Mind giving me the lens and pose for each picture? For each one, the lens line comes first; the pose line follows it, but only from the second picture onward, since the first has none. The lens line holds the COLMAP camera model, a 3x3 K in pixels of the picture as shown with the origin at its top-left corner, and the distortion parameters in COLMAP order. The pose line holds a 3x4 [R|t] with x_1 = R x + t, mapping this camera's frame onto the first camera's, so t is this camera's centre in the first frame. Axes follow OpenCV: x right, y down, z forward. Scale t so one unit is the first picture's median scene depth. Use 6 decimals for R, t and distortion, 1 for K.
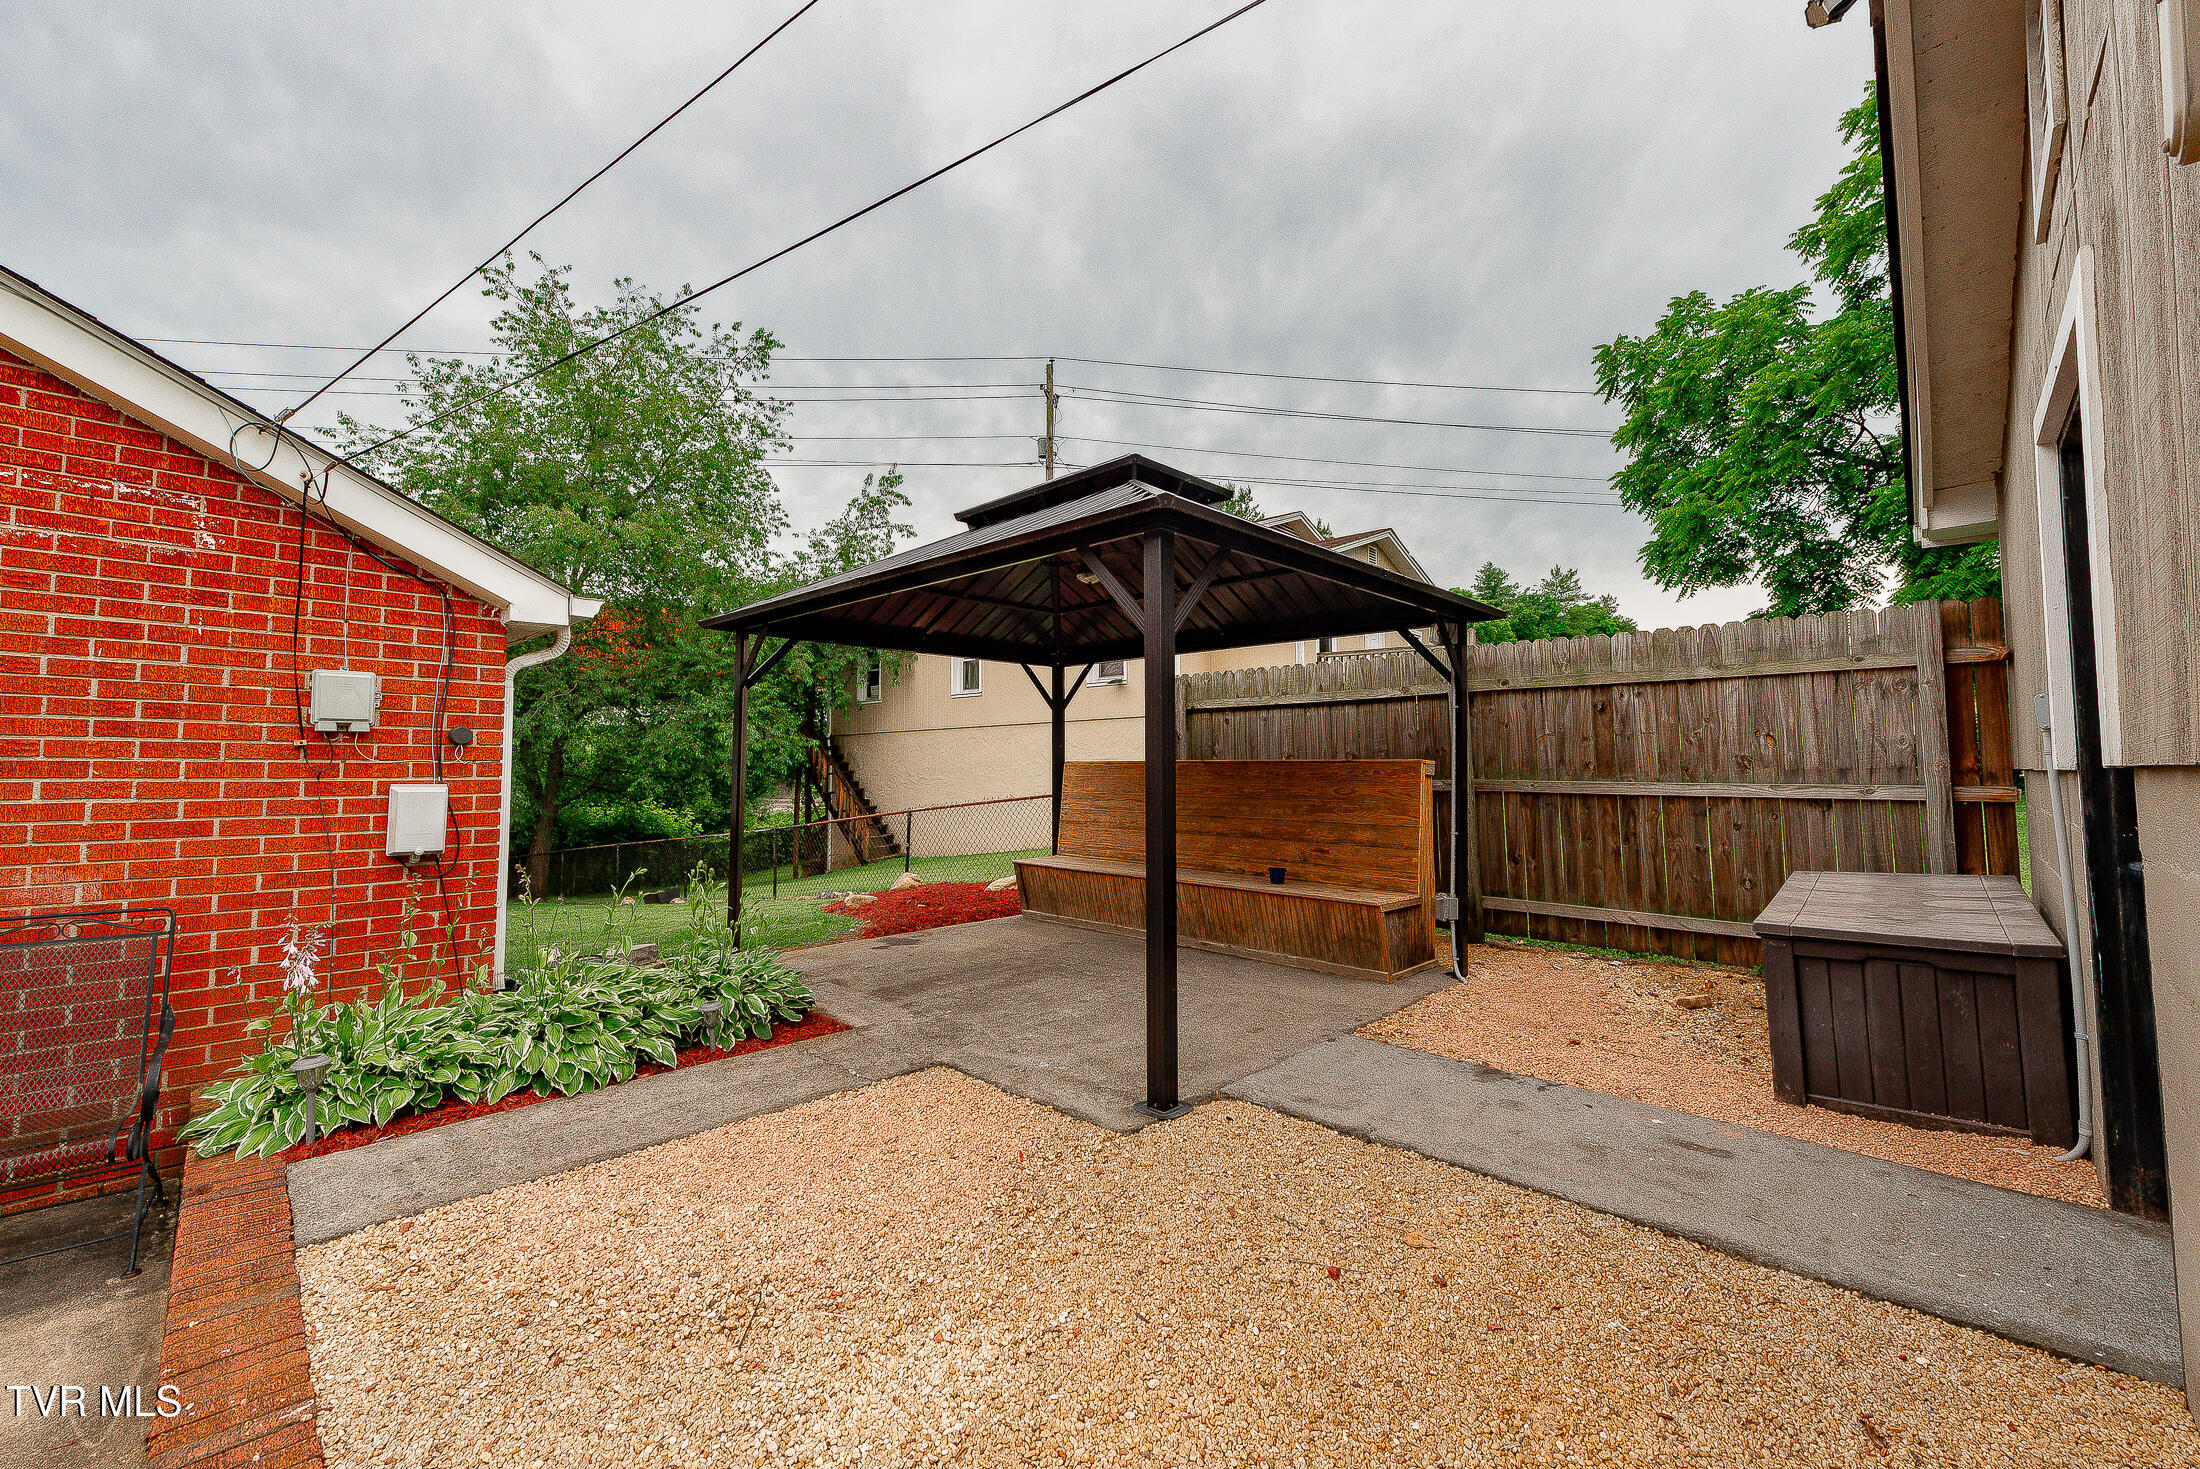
lens RADIAL K [[884.3, 0, 1119.2], [0, 884.3, 710.5], [0, 0, 1]] dist [0.013144, -0.003444]
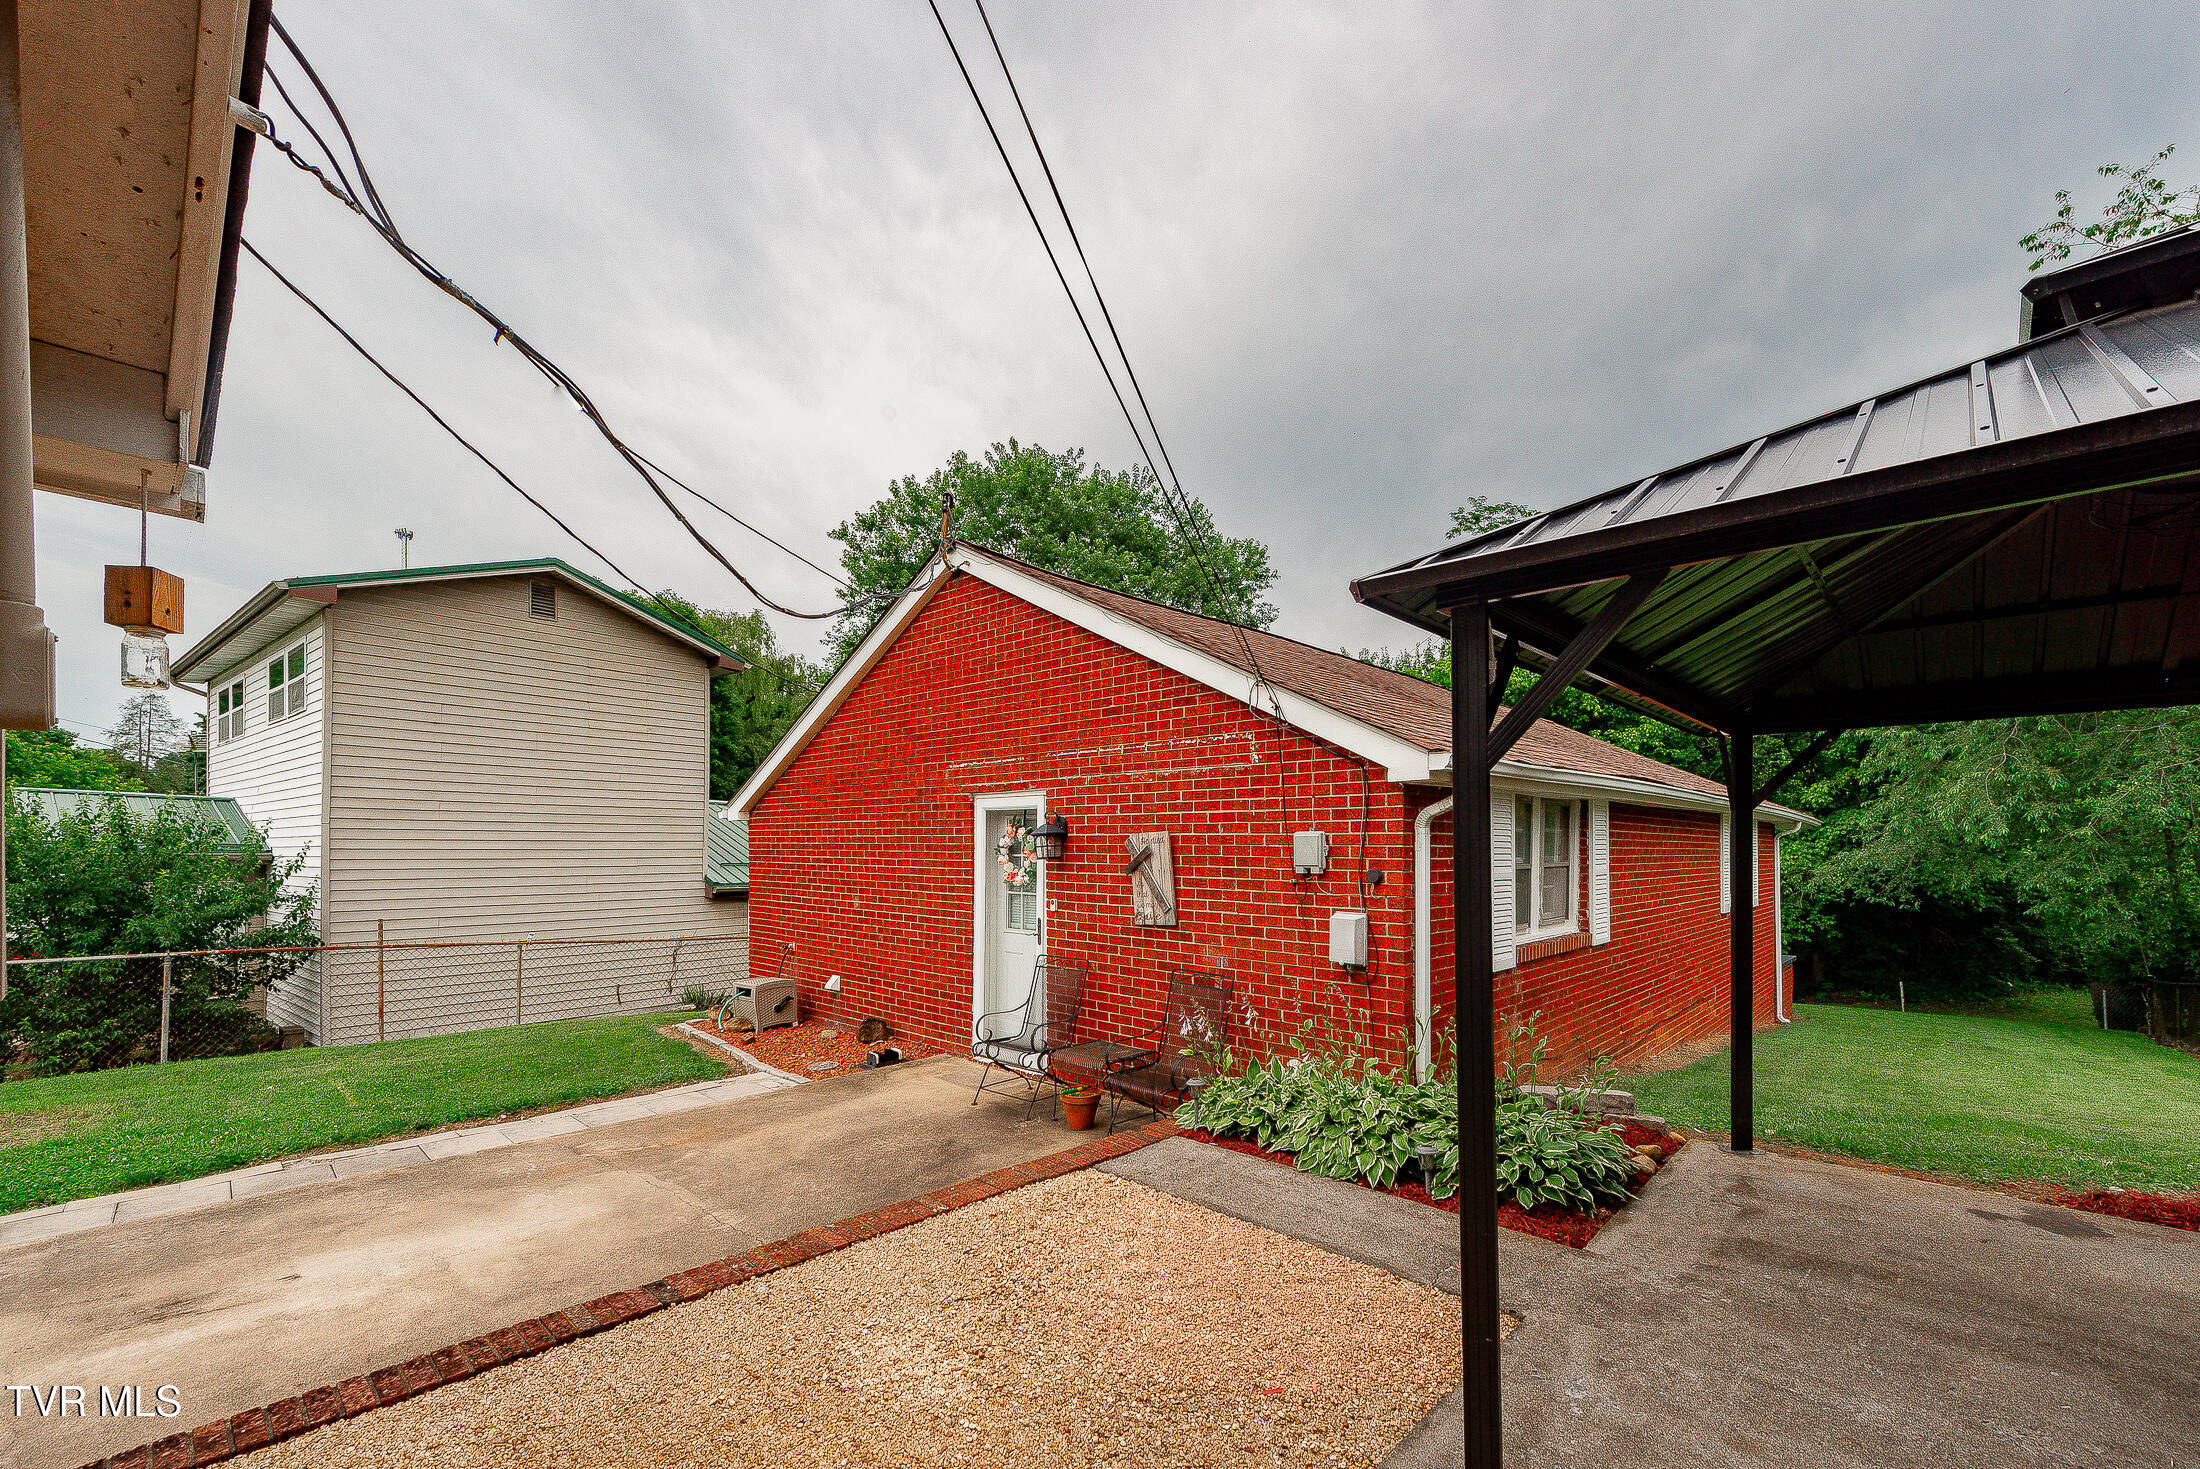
lens RADIAL K [[925.5, 0, 1083.4], [0, 925.5, 837.6], [0, 0, 1]] dist [0.019713, -0.002930]
pose [[-0.018486, -0.009236, -0.999786, 0.563623], [0.064131, 0.997887, -0.010404, -0.037607], [0.997770, -0.064309, -0.017855, 0.581968]]
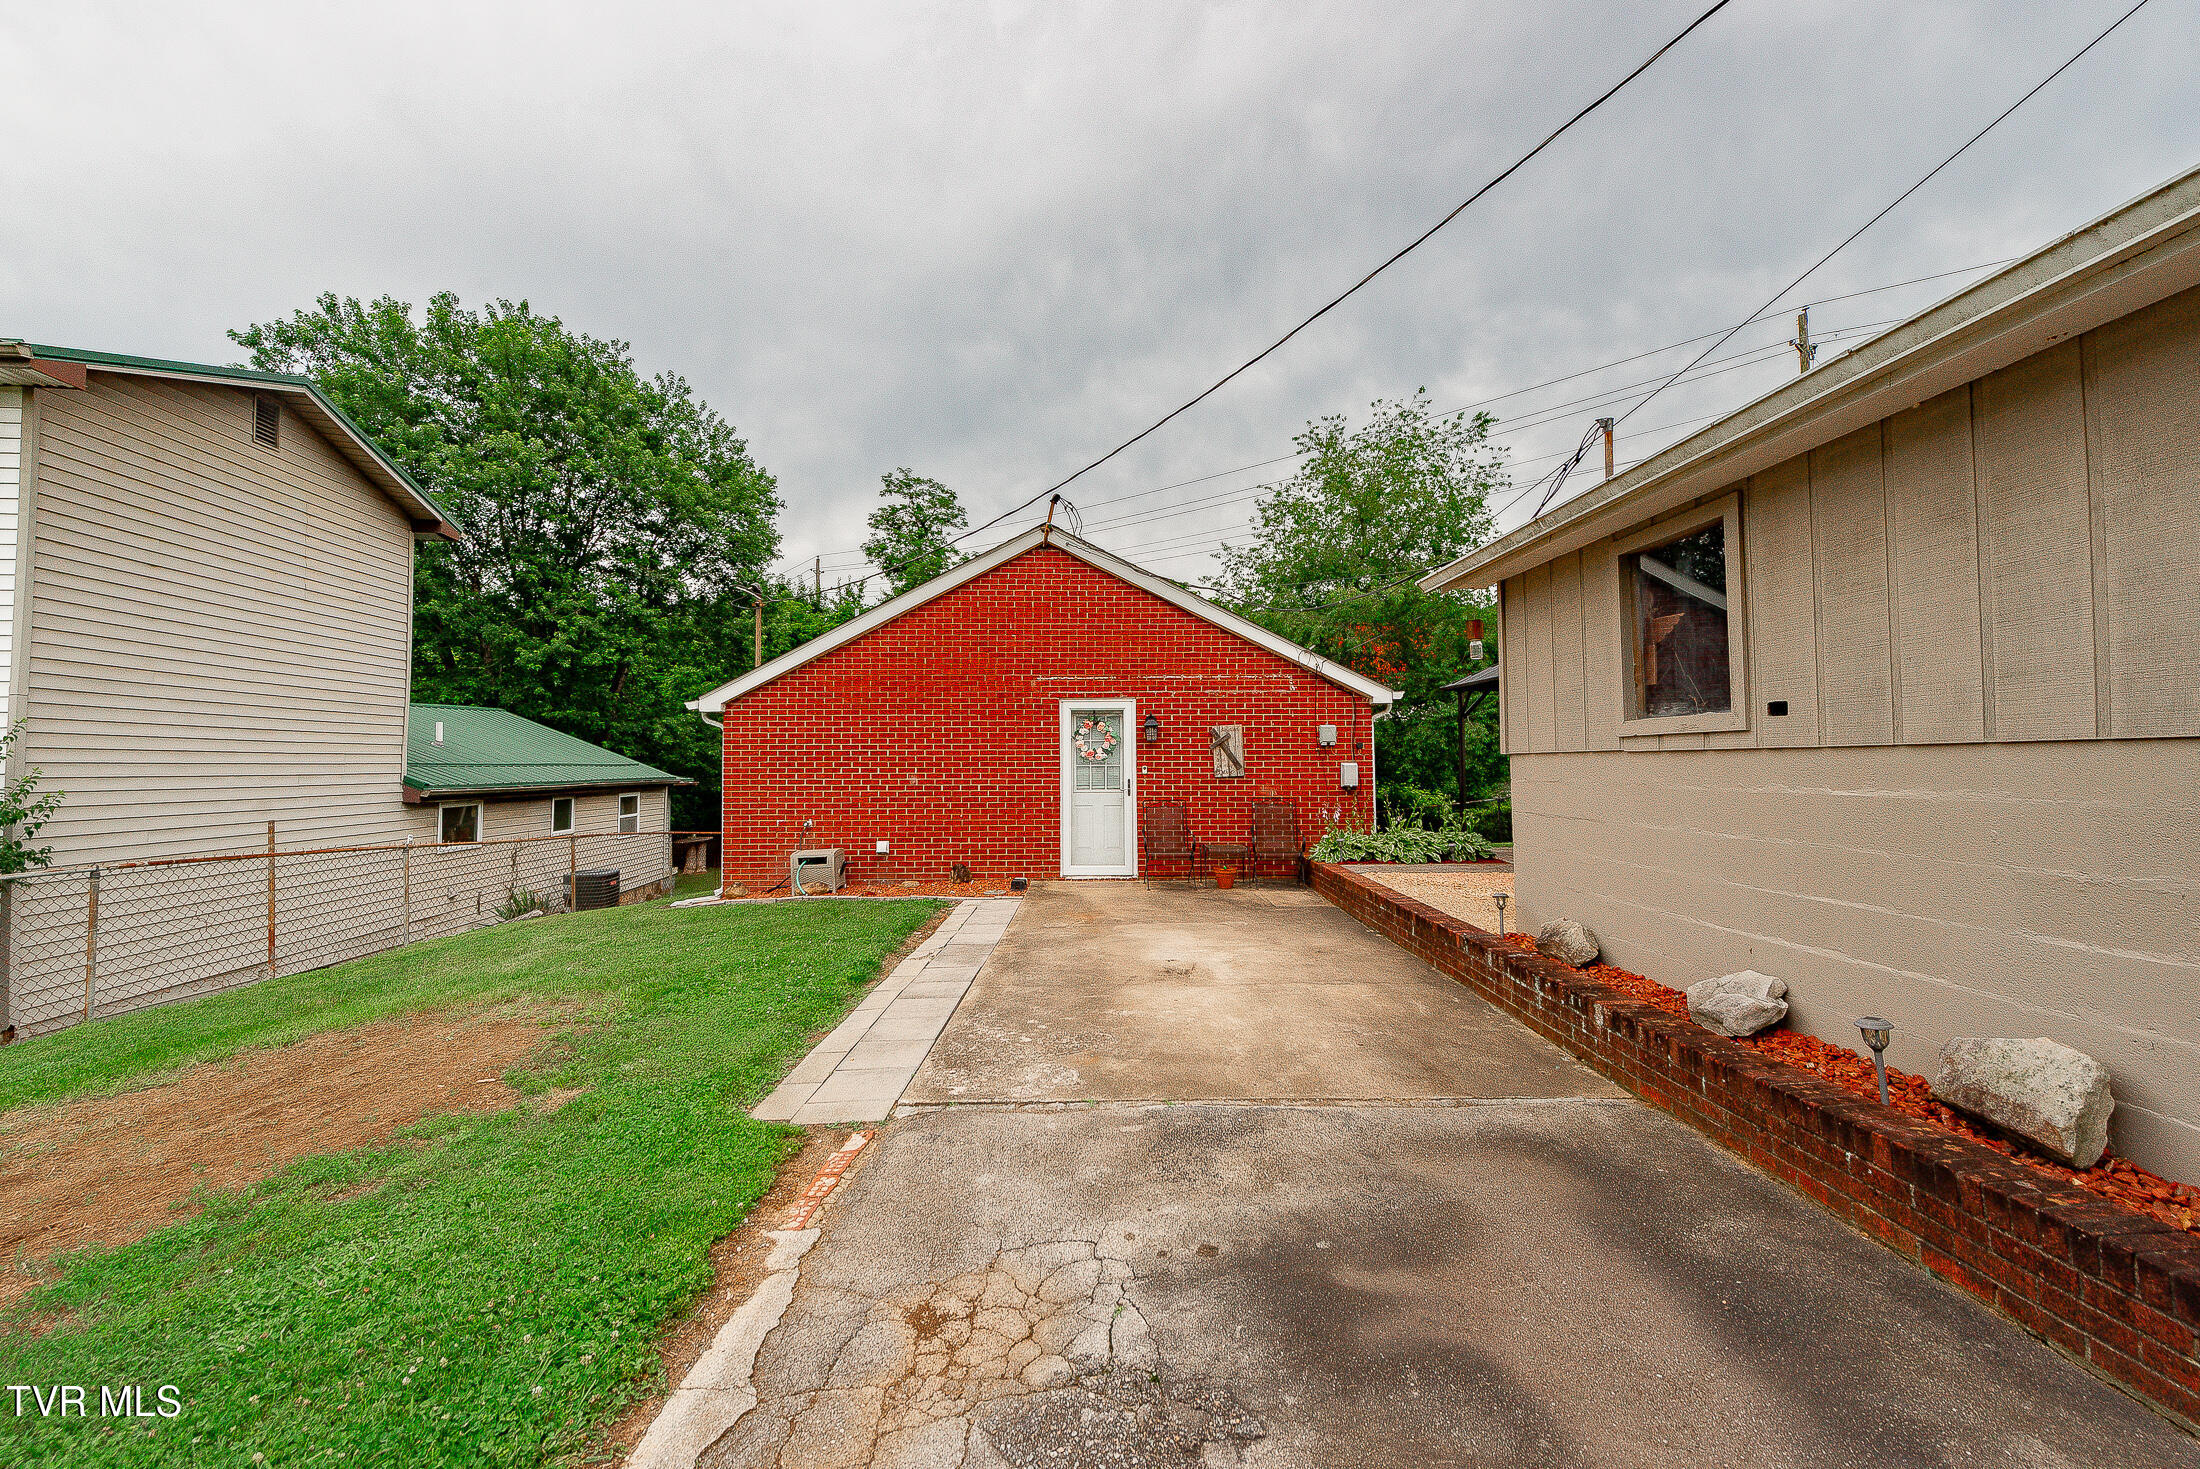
lens RADIAL K [[884.3, 0, 1104.3], [0, 884.3, 740.1], [0, 0, 1]] dist [0.013144, -0.003444]
pose [[0.688998, -0.018208, -0.724534, 0.685207], [0.051279, 0.998404, 0.023674, -0.092393], [0.722947, -0.053464, 0.688832, -1.418617]]
